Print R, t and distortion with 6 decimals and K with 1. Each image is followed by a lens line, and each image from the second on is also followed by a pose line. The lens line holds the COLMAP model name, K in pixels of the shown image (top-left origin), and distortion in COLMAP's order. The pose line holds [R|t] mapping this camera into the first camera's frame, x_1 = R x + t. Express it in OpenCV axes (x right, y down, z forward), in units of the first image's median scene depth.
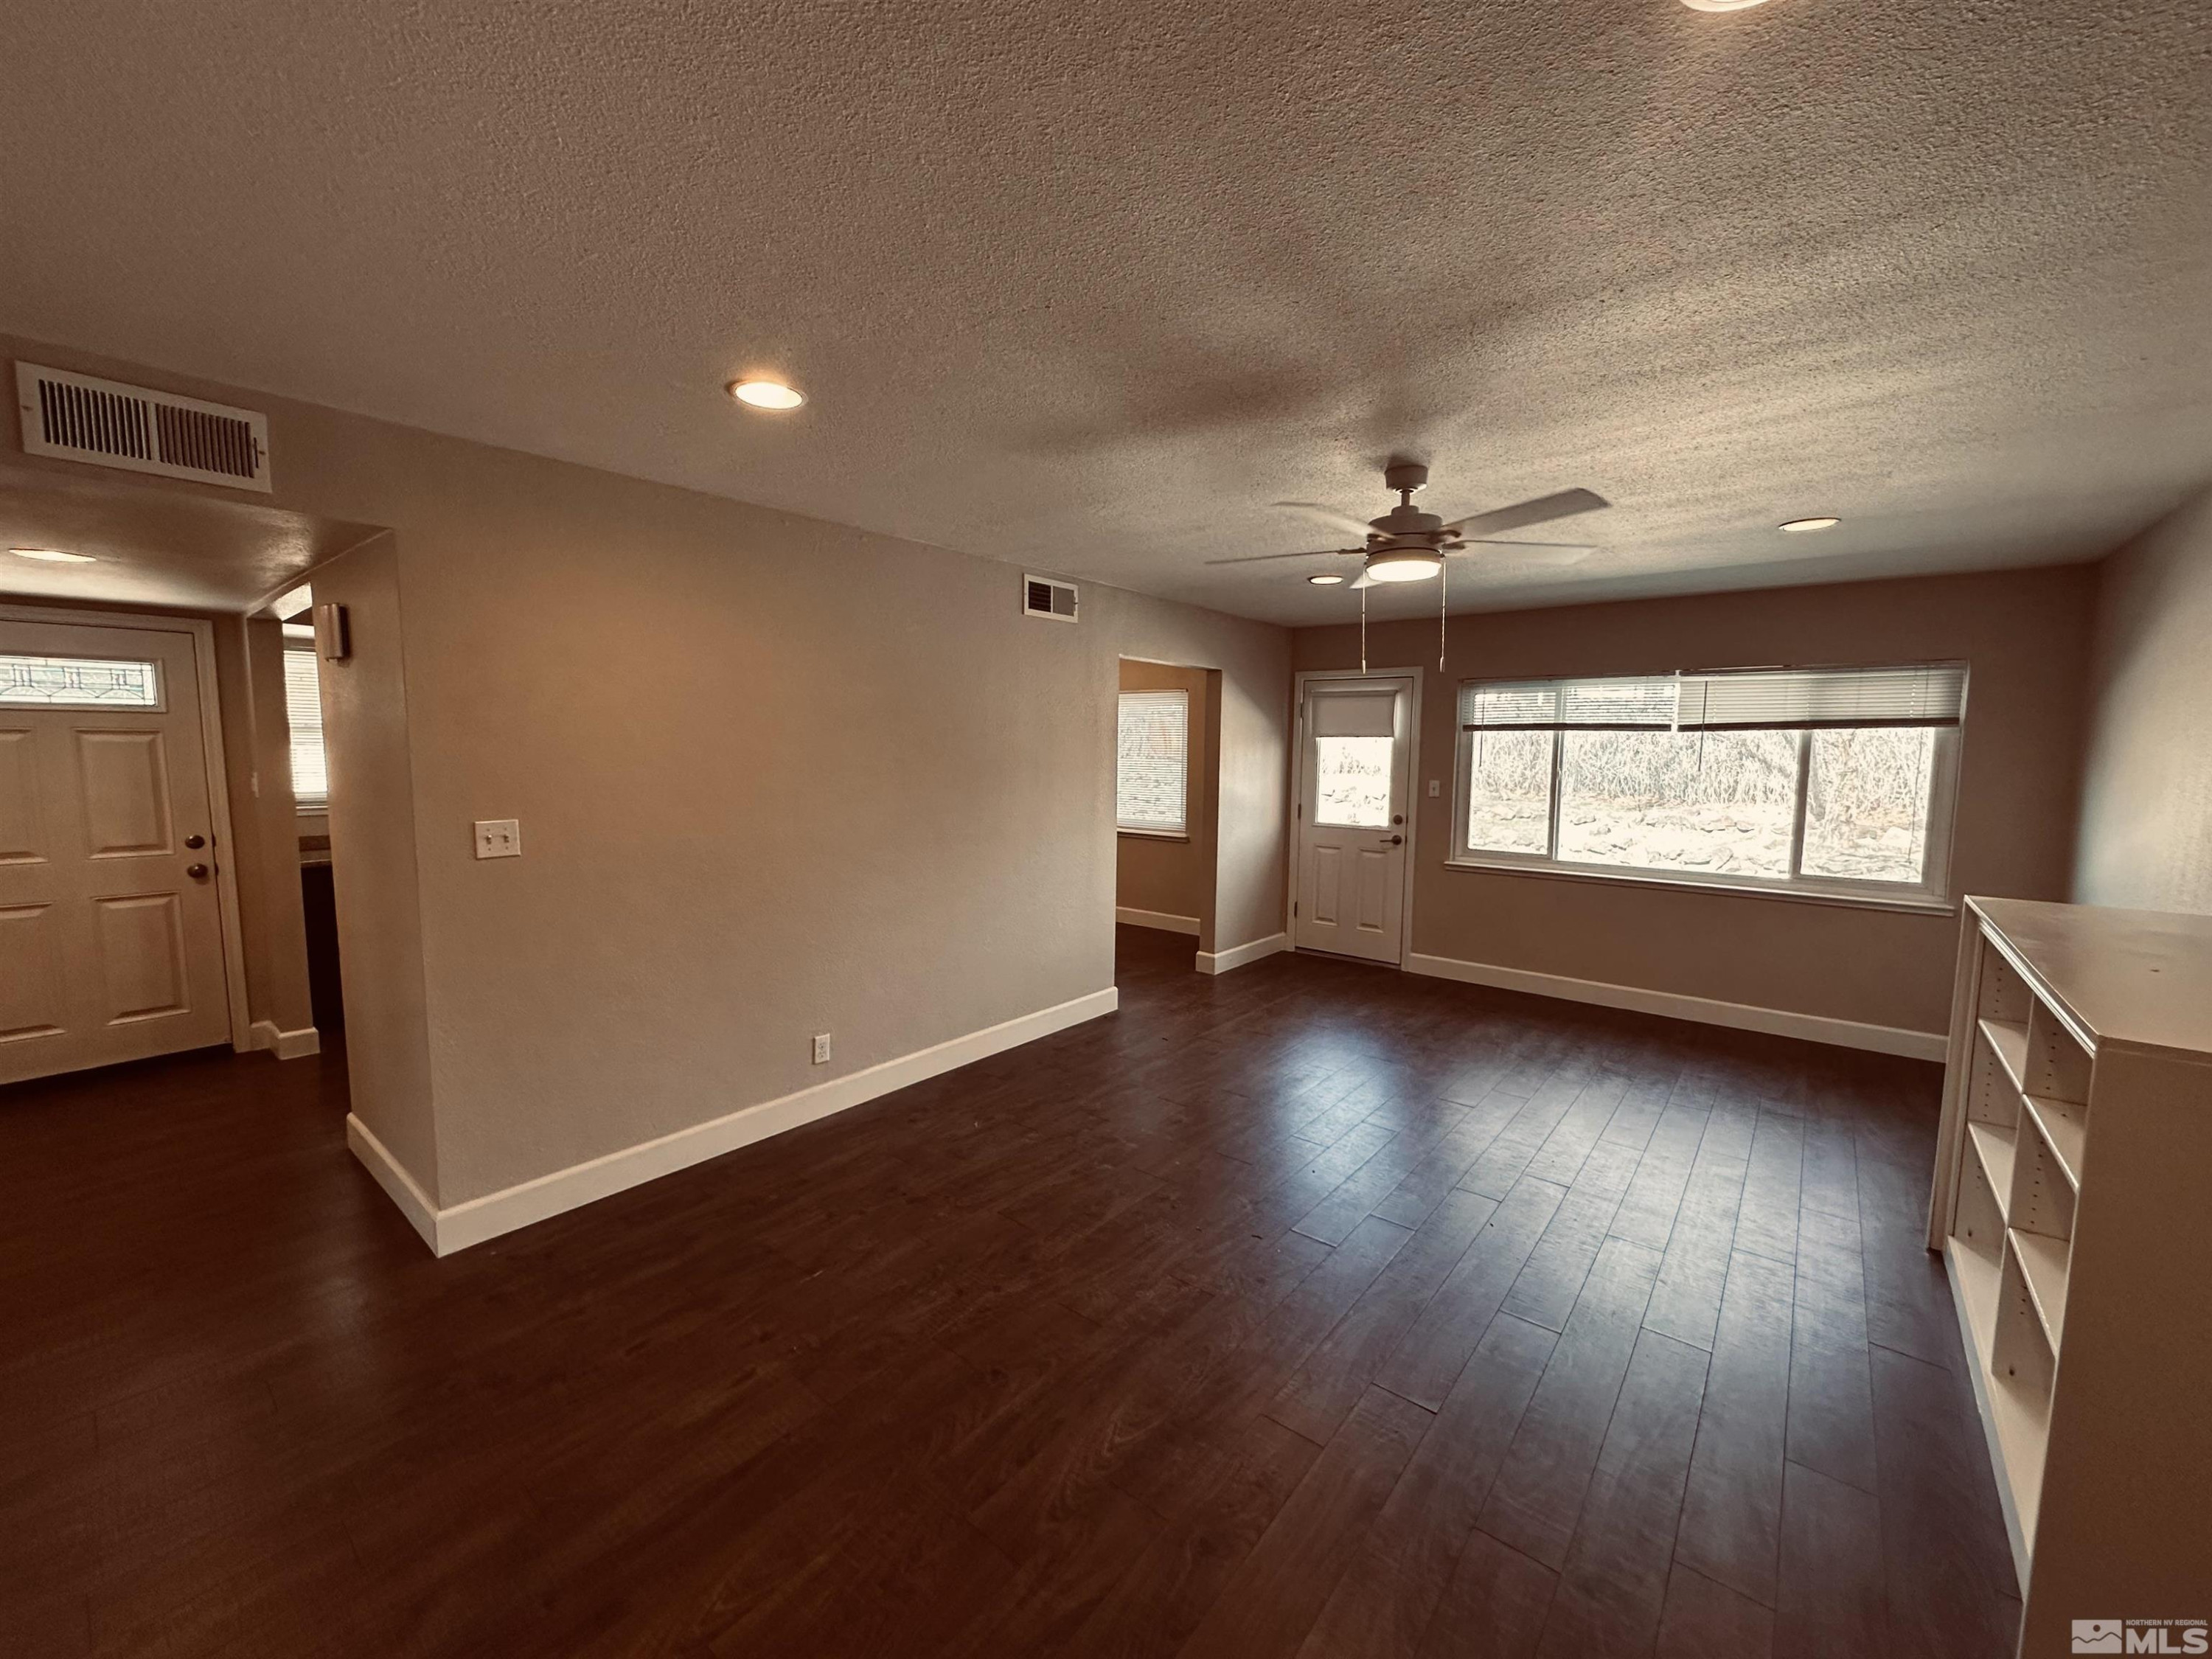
lens RADIAL K [[882.1, 0, 1107.7], [0, 882.1, 825.1], [0, 0, 1]] dist [-0.001689, 0.000435]
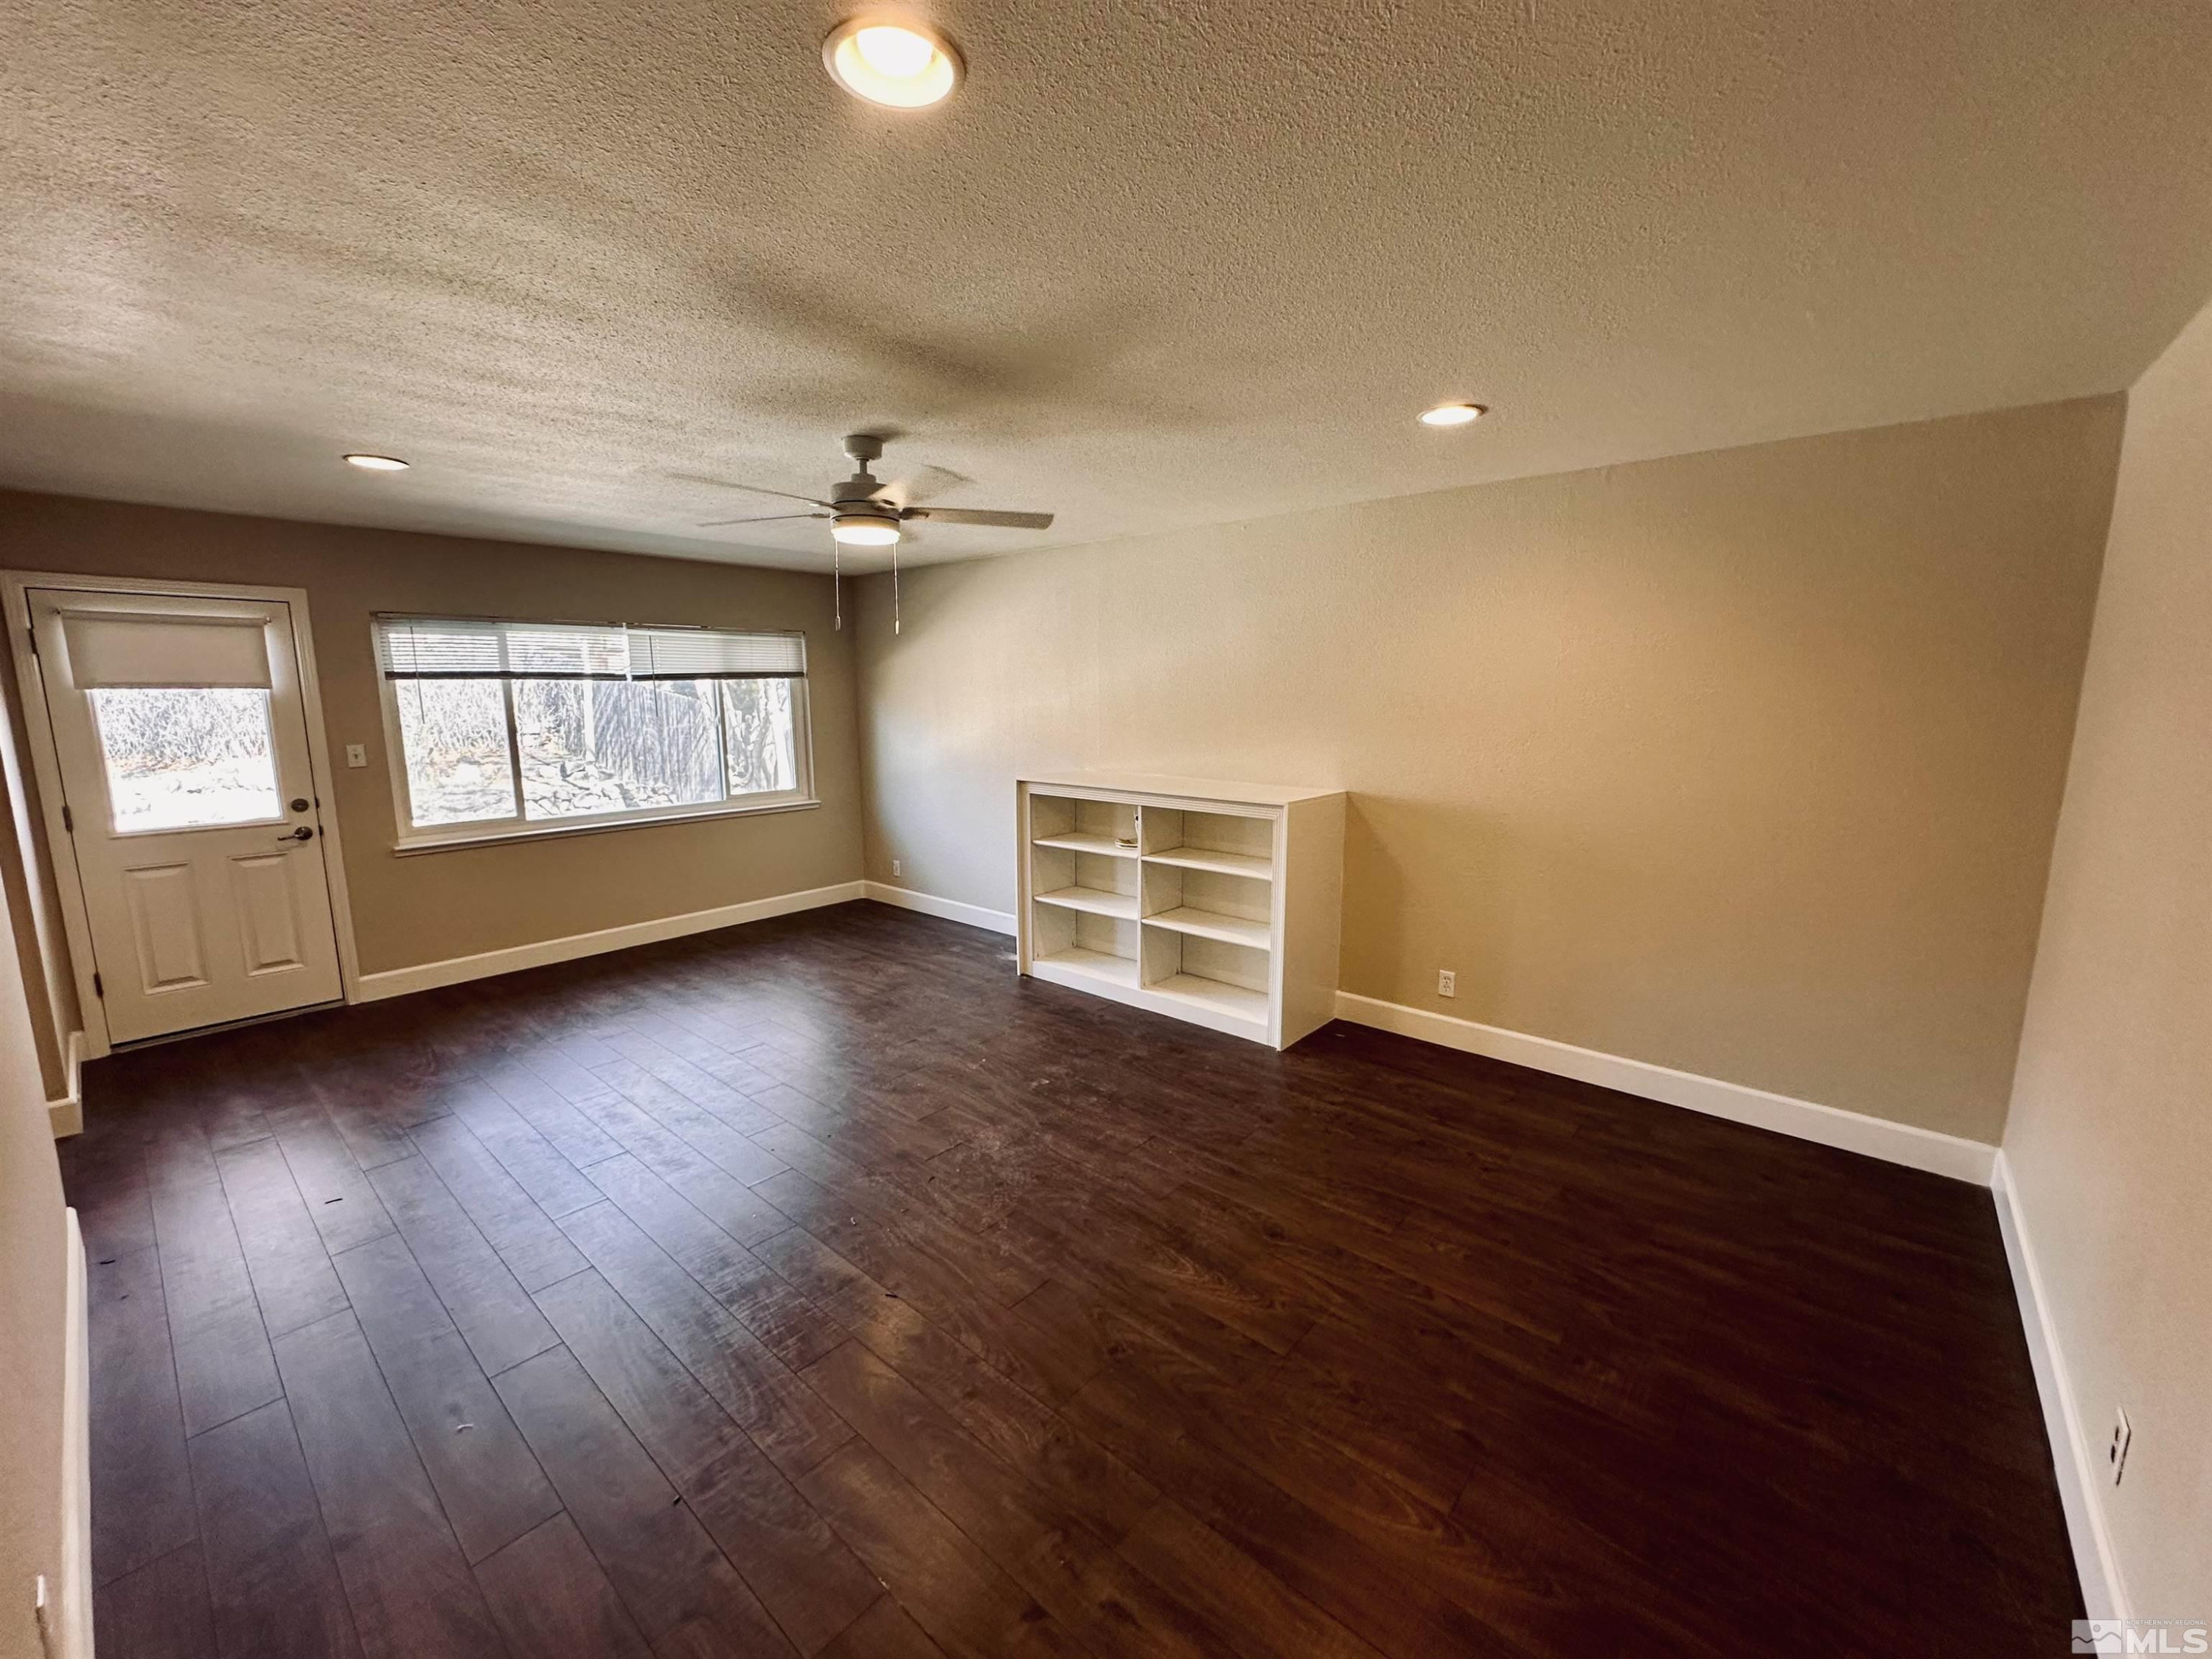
lens RADIAL K [[881.0, 0, 1109.2], [0, 881.0, 828.7], [0, 0, 1]] dist [-0.002696, 0.000100]
pose [[0.025021, -0.166183, 0.985777, -0.393228], [0.096791, 0.981856, 0.163066, -0.044052], [-0.994990, 0.091334, 0.040652, 0.358698]]
